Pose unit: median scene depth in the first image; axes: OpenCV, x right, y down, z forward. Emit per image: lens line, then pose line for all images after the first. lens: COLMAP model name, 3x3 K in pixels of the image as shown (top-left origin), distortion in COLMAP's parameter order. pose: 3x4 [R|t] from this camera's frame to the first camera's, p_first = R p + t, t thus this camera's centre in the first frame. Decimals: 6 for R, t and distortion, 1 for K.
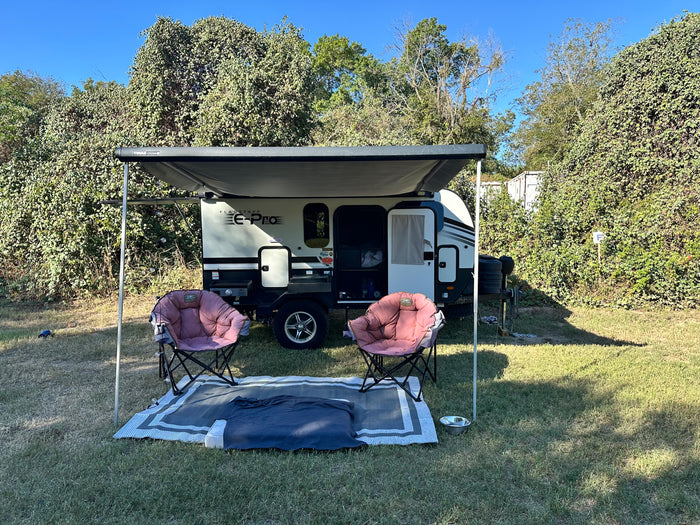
lens RADIAL K [[488.4, 0, 347.4], [0, 488.4, 261.8], [0, 0, 1]] dist [0.043538, -0.055770]
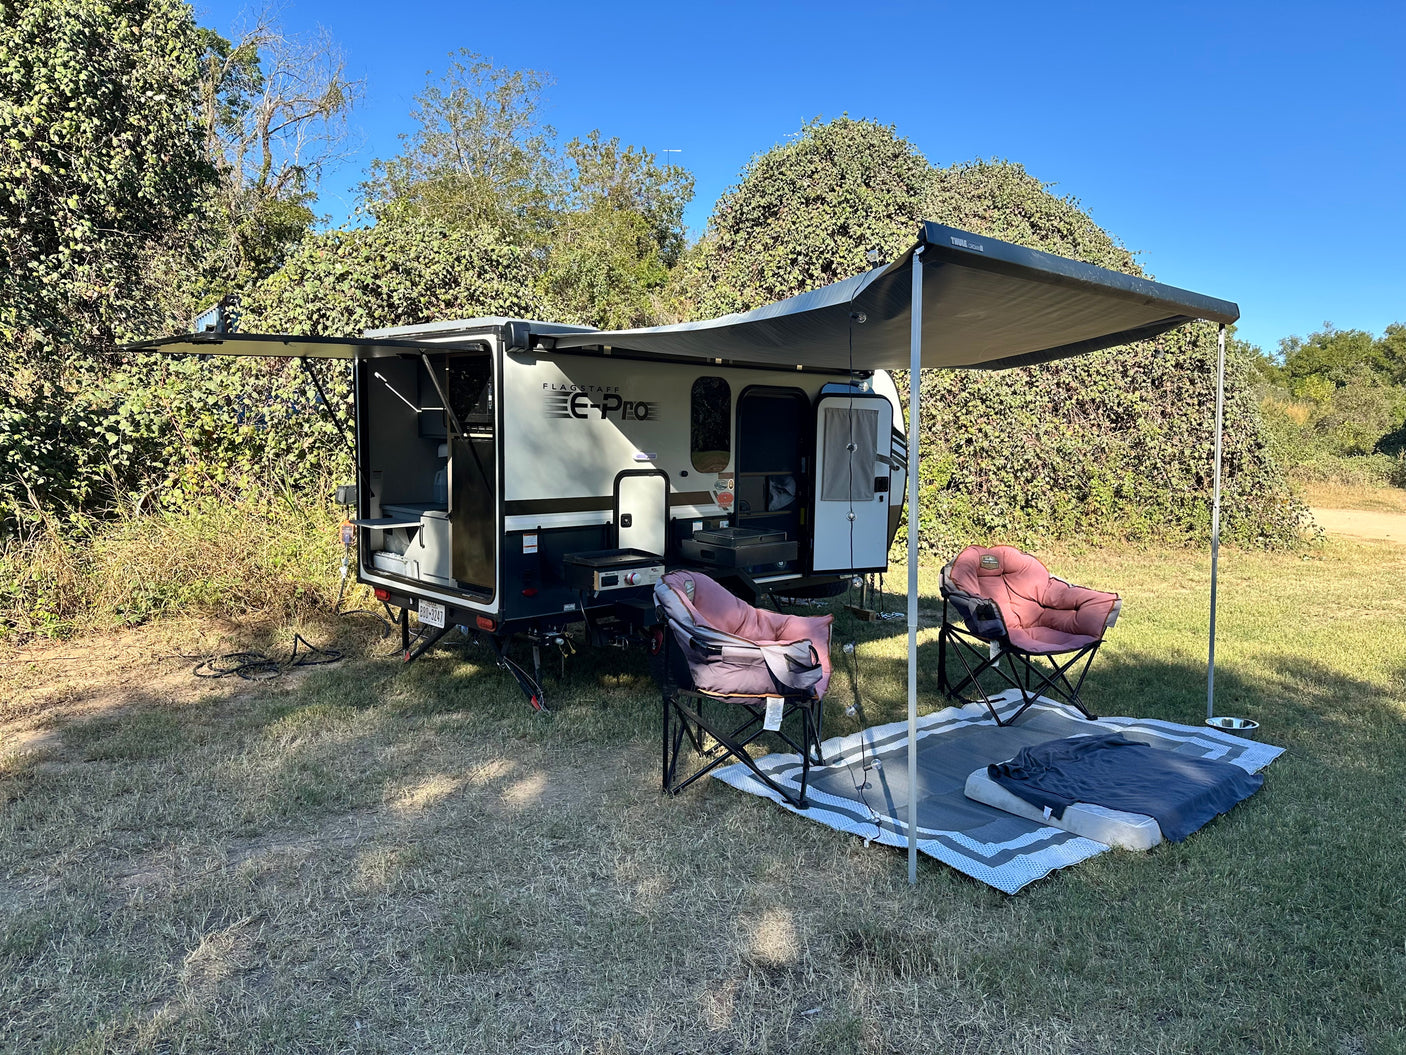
lens RADIAL K [[991.1, 0, 692.8], [0, 991.1, 531.8], [0, 0, 1]] dist [0.043152, -0.051978]
pose [[0.725411, -0.050327, 0.686473, -0.736080], [0.040638, 0.998715, 0.030275, -0.001089], [-0.687115, 0.005935, 0.726525, 0.317556]]
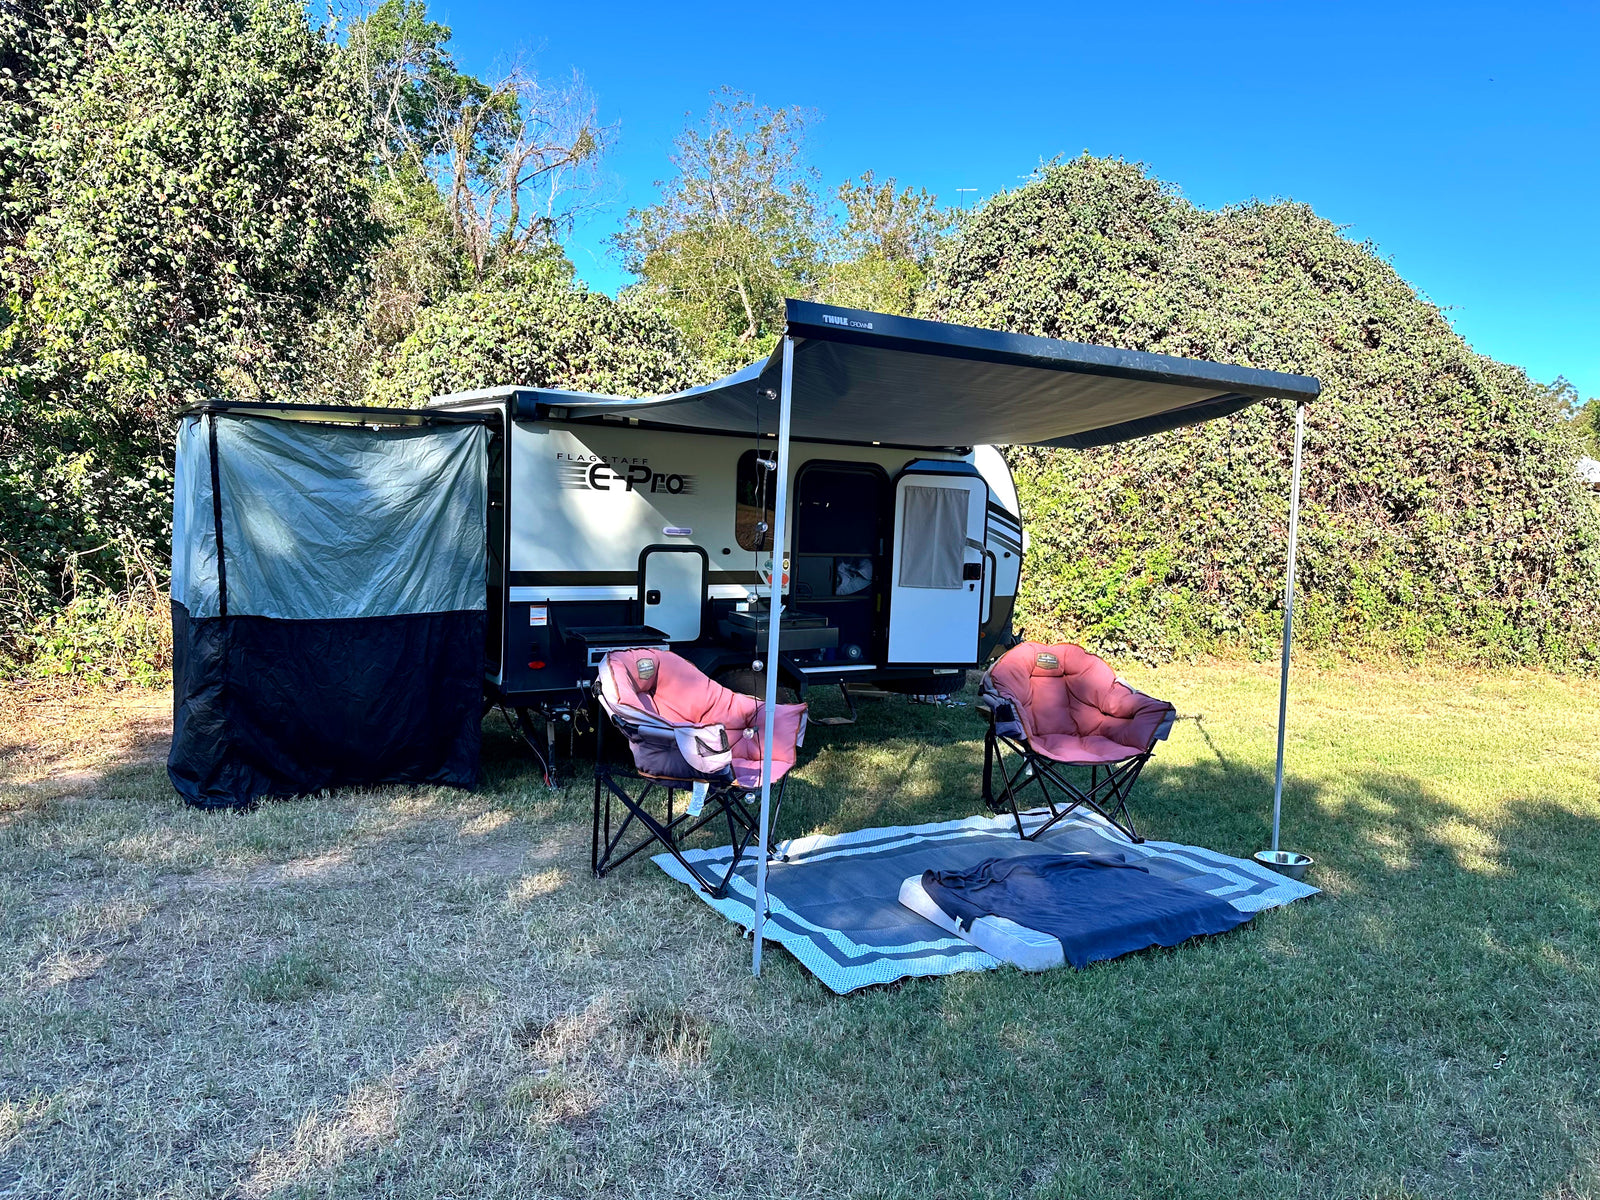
lens RADIAL K [[1127.9, 0, 788.4], [0, 1127.9, 604.9], [0, 0, 1]] dist [0.043152, -0.051978]
pose [[0.839770, -0.006035, 0.542908, -0.599541], [-0.001124, 0.999917, 0.012854, 0.007313], [-0.542941, -0.011405, 0.839694, 0.122966]]
